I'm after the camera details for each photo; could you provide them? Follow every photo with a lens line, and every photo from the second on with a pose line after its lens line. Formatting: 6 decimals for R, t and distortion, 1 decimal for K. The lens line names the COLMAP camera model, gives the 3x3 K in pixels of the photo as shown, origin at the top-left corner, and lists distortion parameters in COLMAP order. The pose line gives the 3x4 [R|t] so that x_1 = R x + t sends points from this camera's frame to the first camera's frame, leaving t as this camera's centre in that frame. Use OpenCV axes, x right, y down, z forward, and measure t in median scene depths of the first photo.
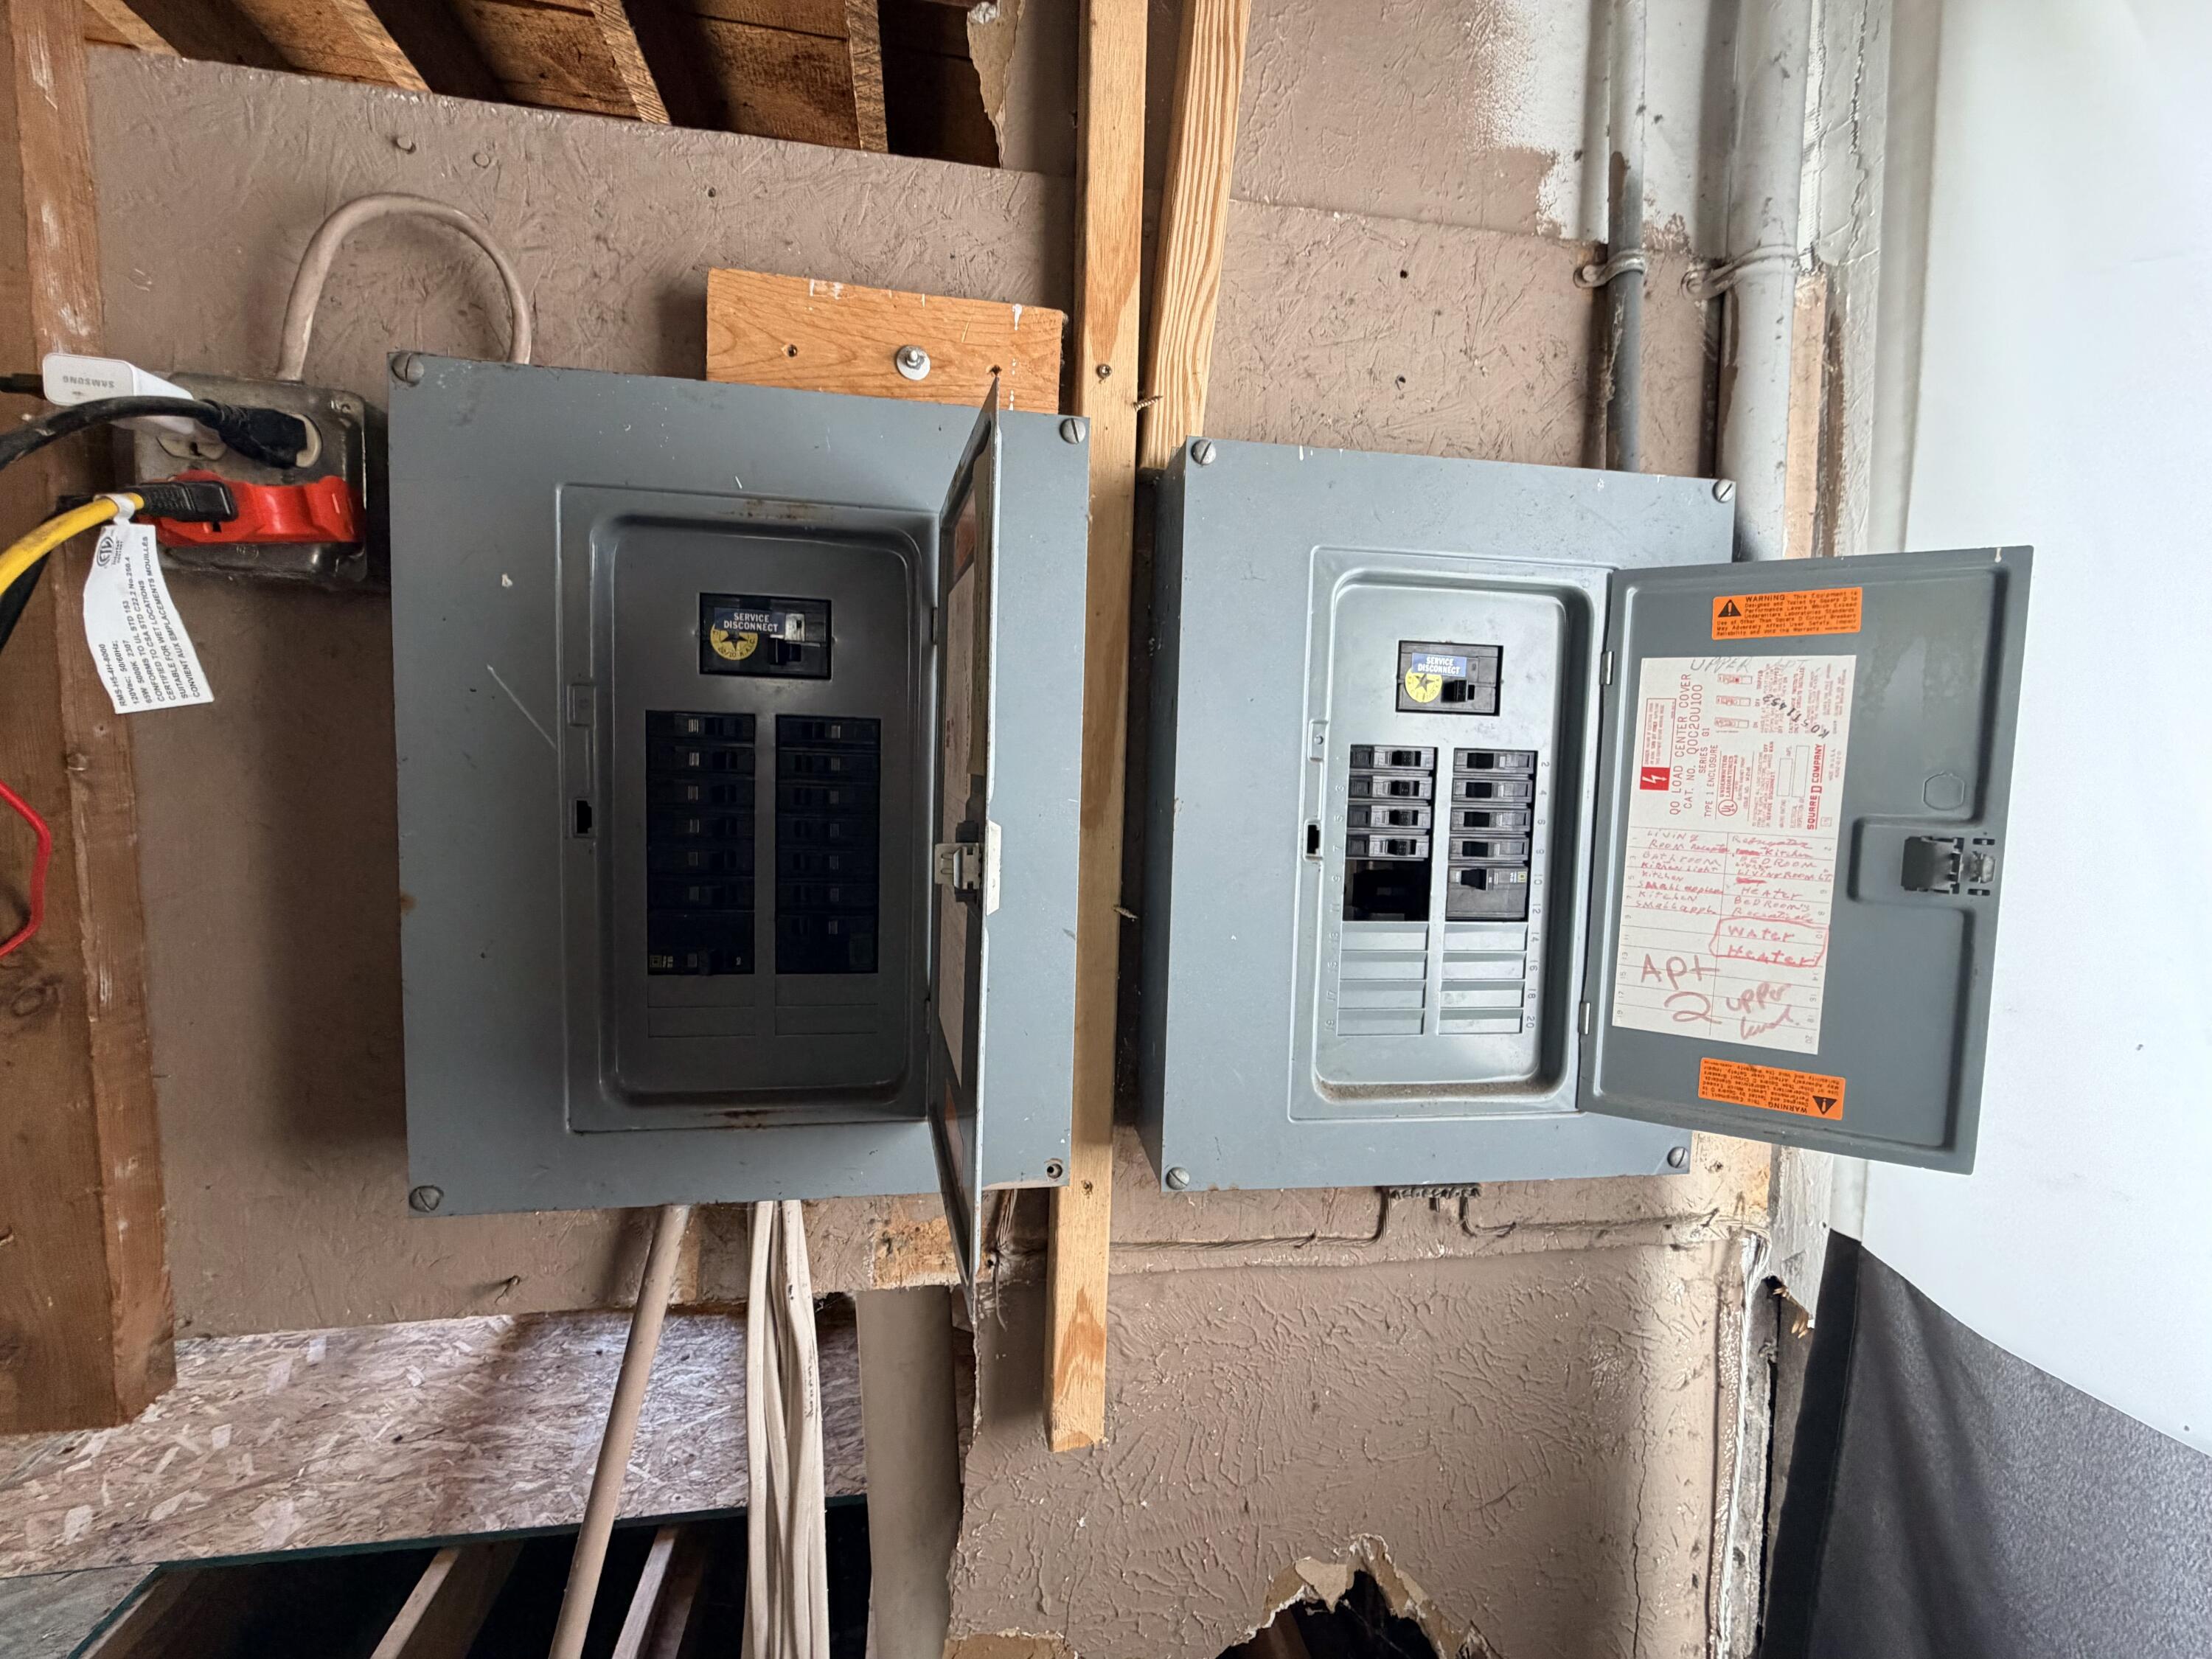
lens RADIAL K [[894.2, 0, 1100.6], [0, 894.2, 826.6], [0, 0, 1]] dist [0.010092, 0.000217]
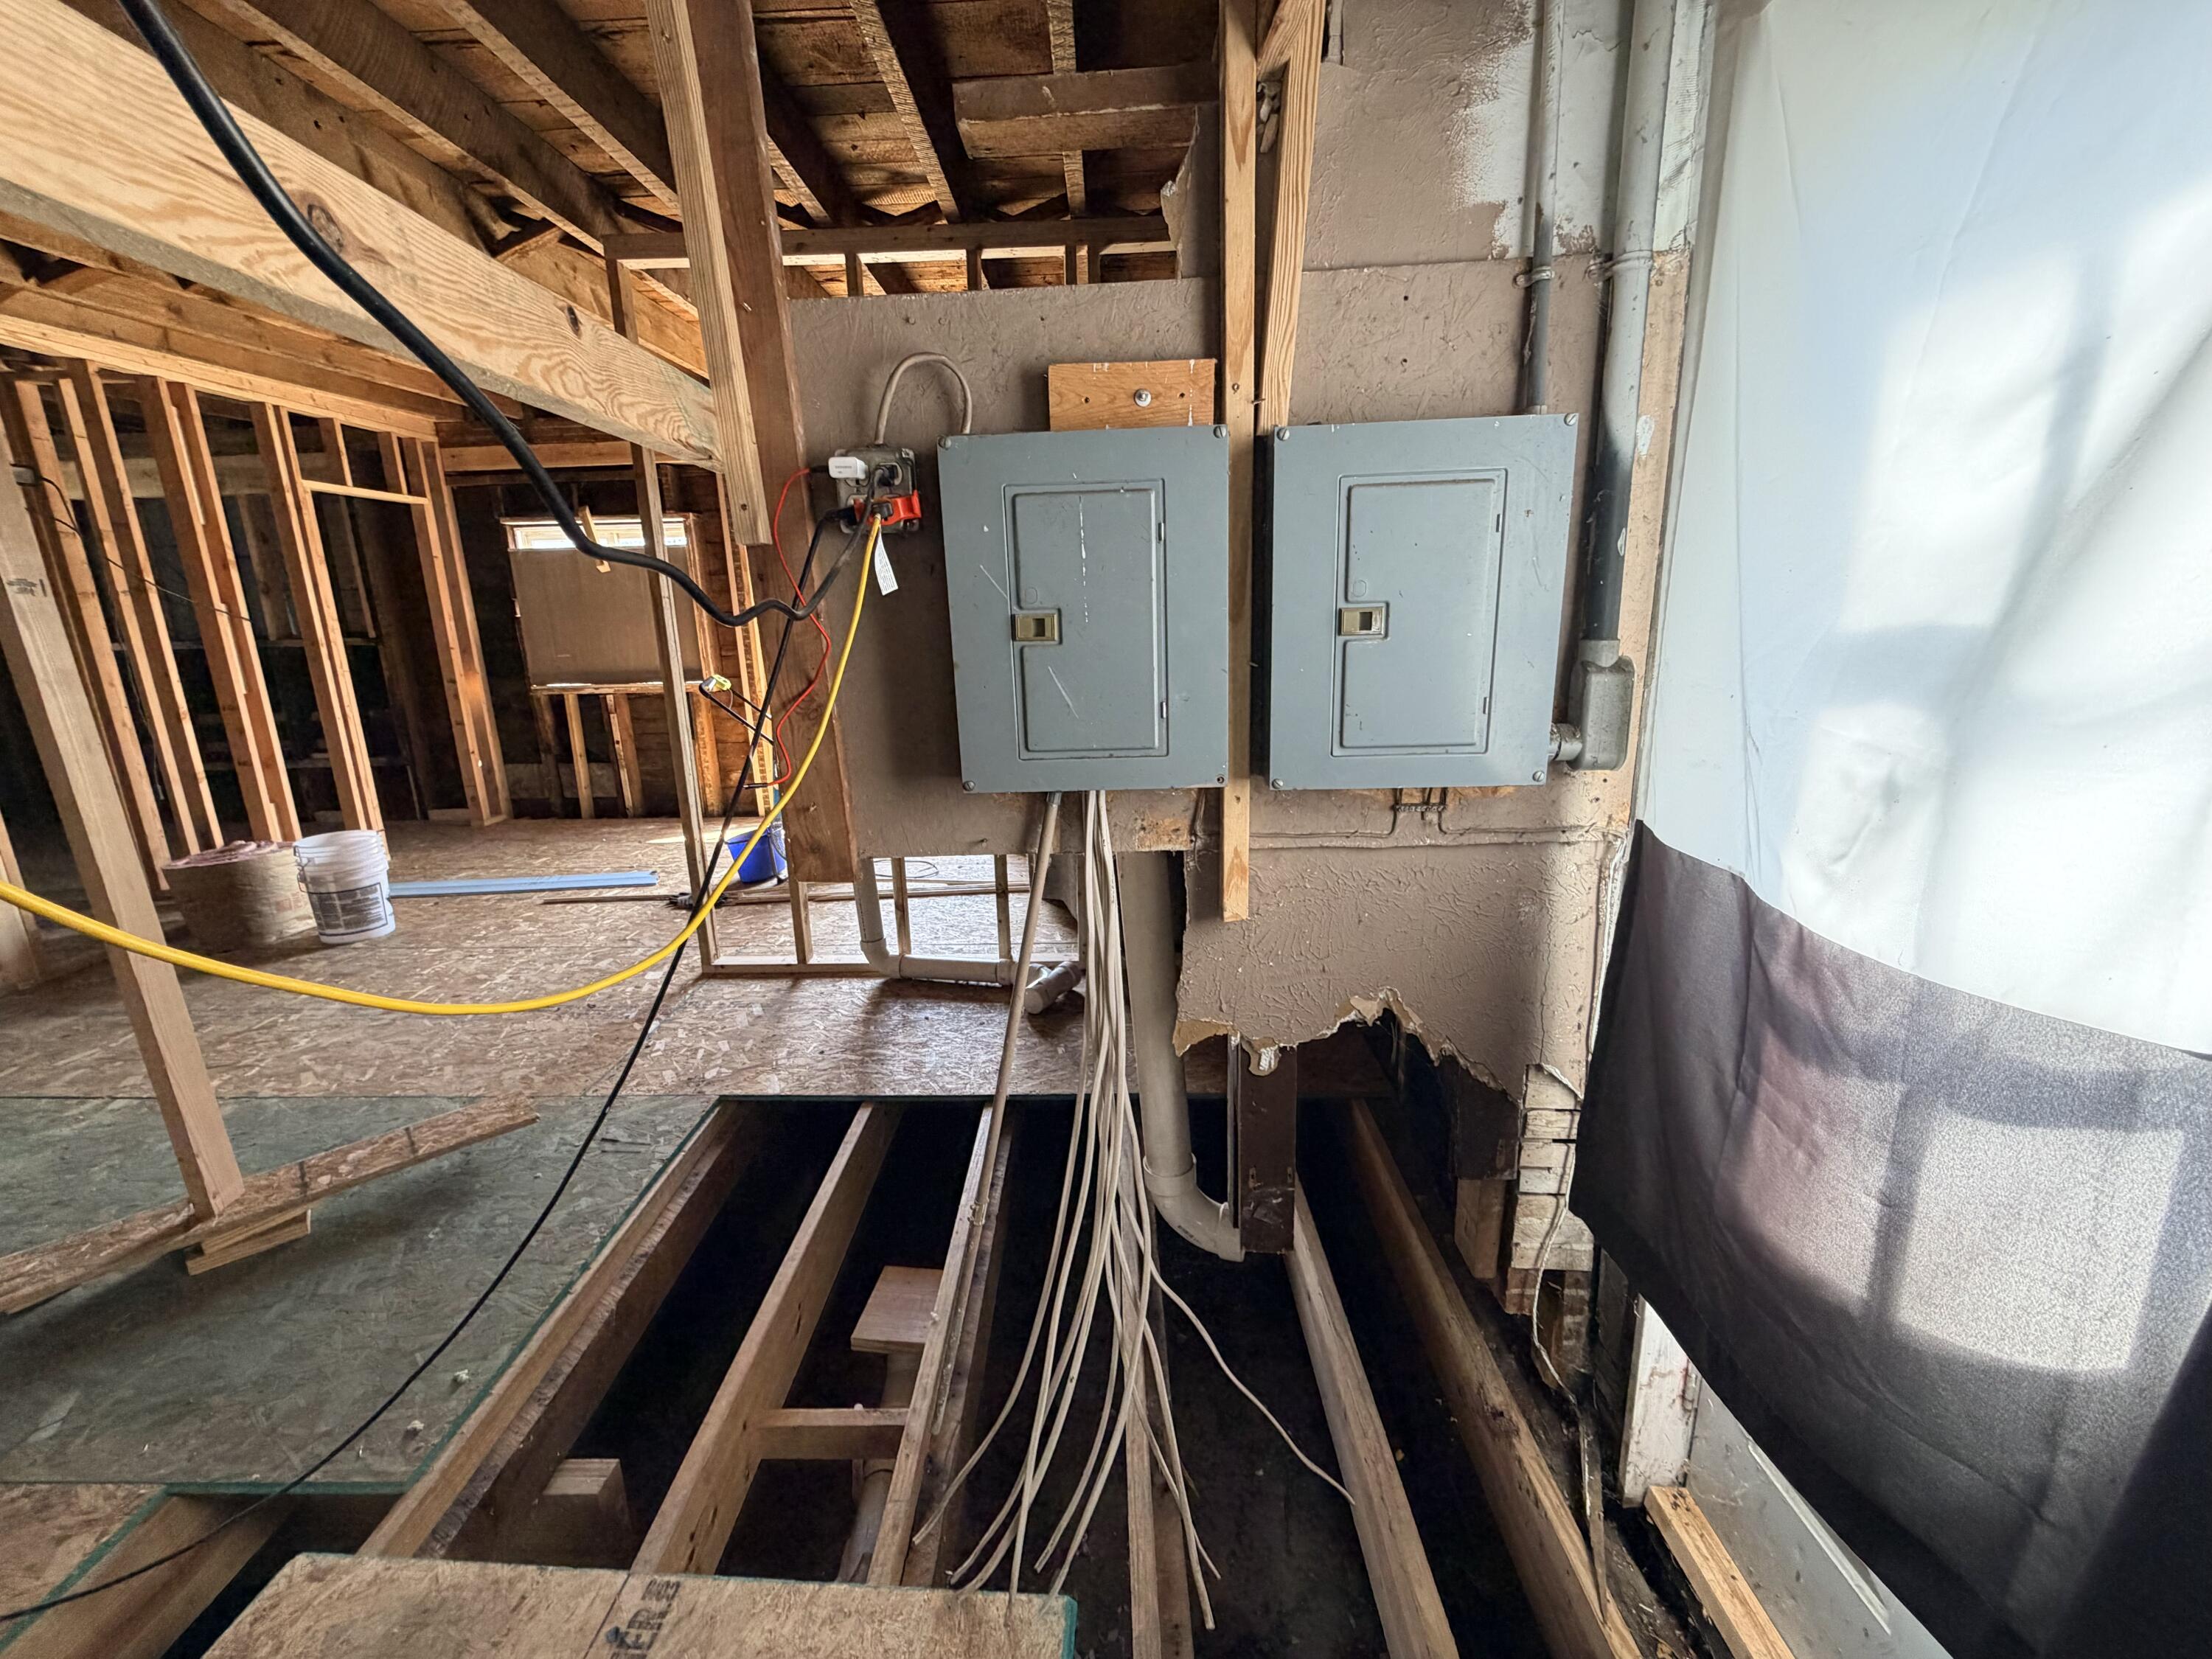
lens RADIAL K [[894.2, 0, 1103.4], [0, 894.2, 824.8], [0, 0, 1]] dist [0.010092, 0.000217]
pose [[0.980391, -0.013053, -0.196631, 0.081644], [0.048561, 0.983037, 0.176864, 0.069915], [0.190986, -0.182944, 0.964394, -1.005441]]
